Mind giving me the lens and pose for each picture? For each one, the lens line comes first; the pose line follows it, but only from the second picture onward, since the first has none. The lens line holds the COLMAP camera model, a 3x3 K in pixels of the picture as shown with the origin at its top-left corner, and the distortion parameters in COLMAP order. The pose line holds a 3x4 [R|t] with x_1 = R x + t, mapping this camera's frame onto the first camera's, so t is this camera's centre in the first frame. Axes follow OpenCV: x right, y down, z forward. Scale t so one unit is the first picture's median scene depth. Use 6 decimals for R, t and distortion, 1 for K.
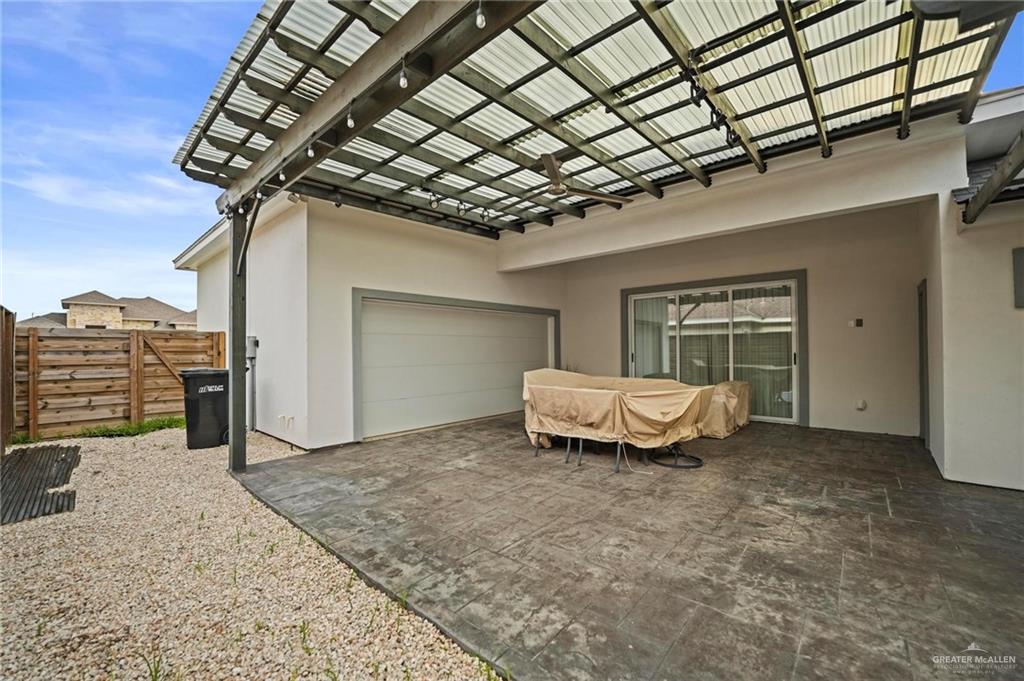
lens RADIAL K [[413.3, 0, 514.5], [0, 413.3, 340.1], [0, 0, 1]] dist [-0.026565, -0.000049]
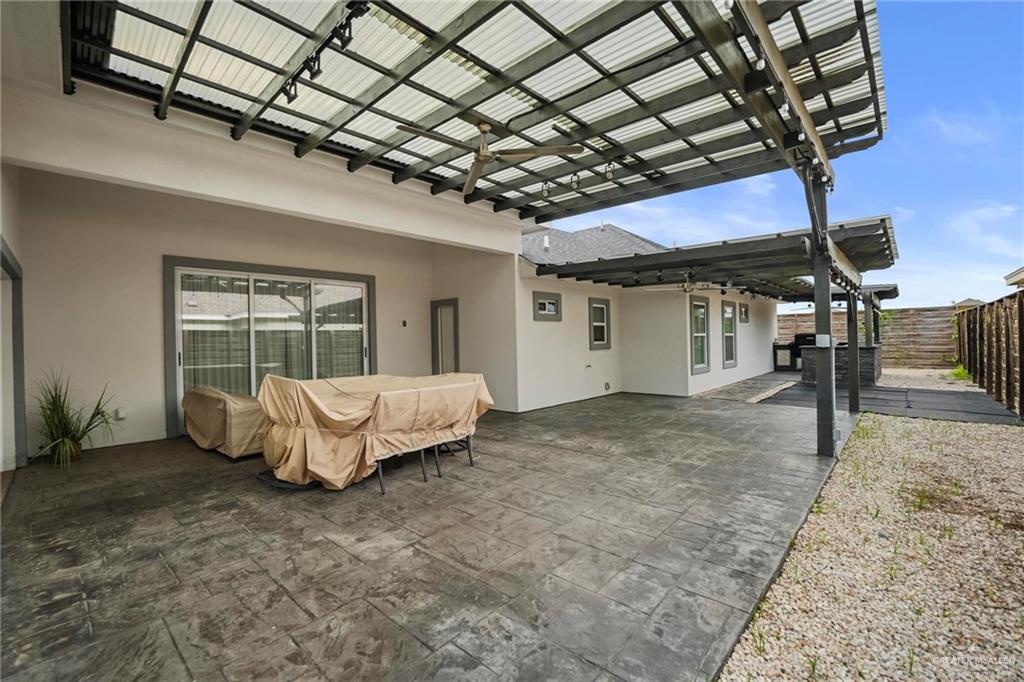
lens RADIAL K [[416.0, 0, 514.4], [0, 416.0, 342.7], [0, 0, 1]] dist [-0.026085, -0.000121]
pose [[0.043689, 0.001972, 0.999043, -0.982711], [-0.000251, 0.999998, -0.001962, 0.042619], [-0.999045, -0.000165, 0.043690, 1.157534]]
